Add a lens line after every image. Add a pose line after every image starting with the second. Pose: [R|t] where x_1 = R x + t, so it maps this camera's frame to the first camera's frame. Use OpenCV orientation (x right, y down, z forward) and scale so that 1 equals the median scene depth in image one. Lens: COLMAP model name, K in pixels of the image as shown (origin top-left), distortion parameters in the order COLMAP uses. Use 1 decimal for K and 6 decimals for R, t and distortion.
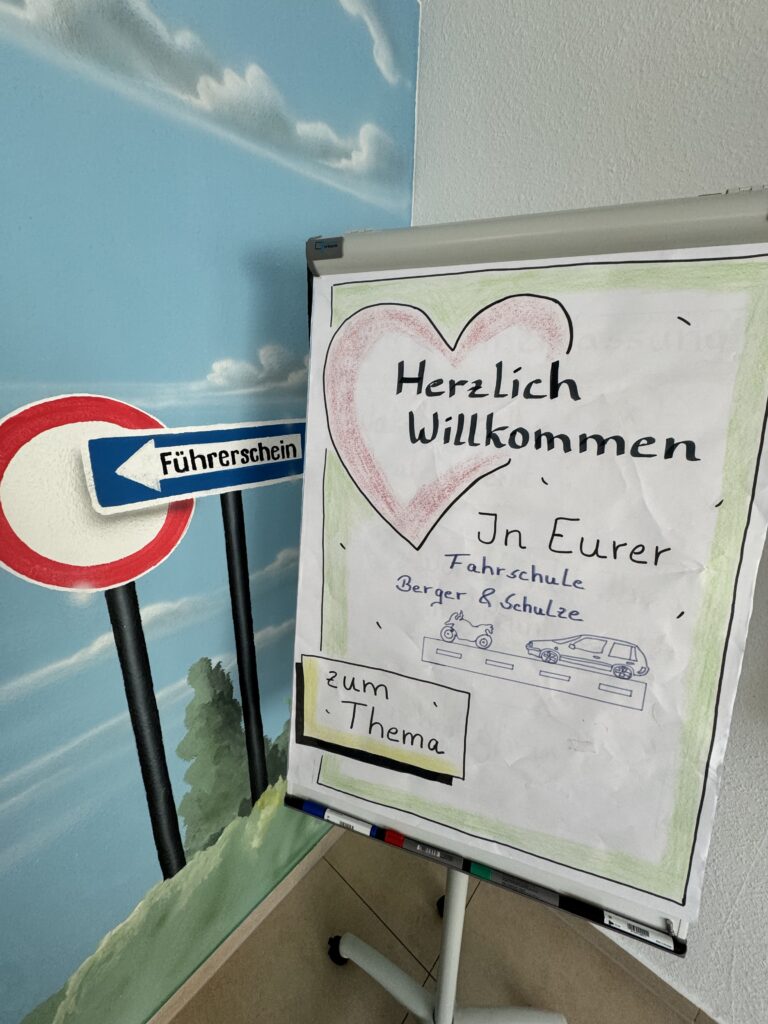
lens RADIAL K [[408.2, 0, 384.0], [0, 408.2, 512.0], [0, 0, 1]] dist [-0.000595, -0.000056]
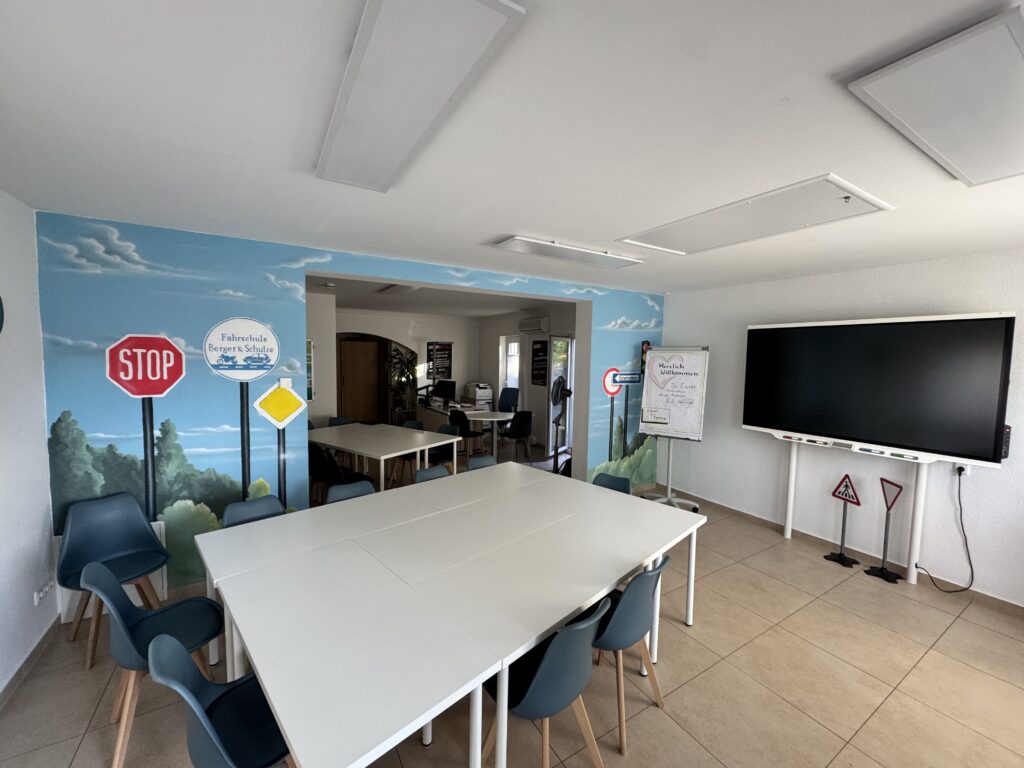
lens RADIAL K [[408.2, 0, 512.0], [0, 408.2, 384.0], [0, 0, 1]] dist [-0.000595, -0.000056]
pose [[0.951131, 0.017816, -0.308272, -0.202495], [-0.091253, 0.969962, -0.225492, 1.740498], [0.294995, 0.242604, 0.924187, -5.968713]]
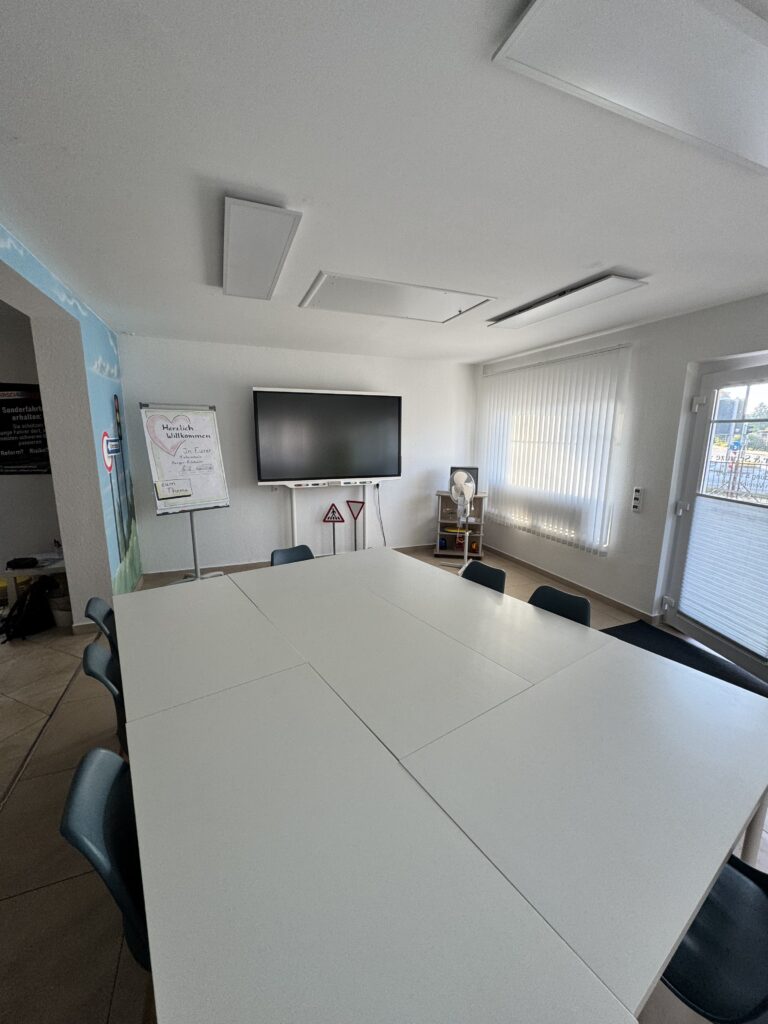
lens RADIAL K [[408.2, 0, 384.0], [0, 408.2, 512.0], [0, 0, 1]] dist [-0.000595, -0.000056]
pose [[0.467331, -0.185781, 0.864342, -3.543385], [0.271717, 0.960533, 0.059545, 1.268055], [-0.841292, 0.207029, 0.499366, -4.077820]]
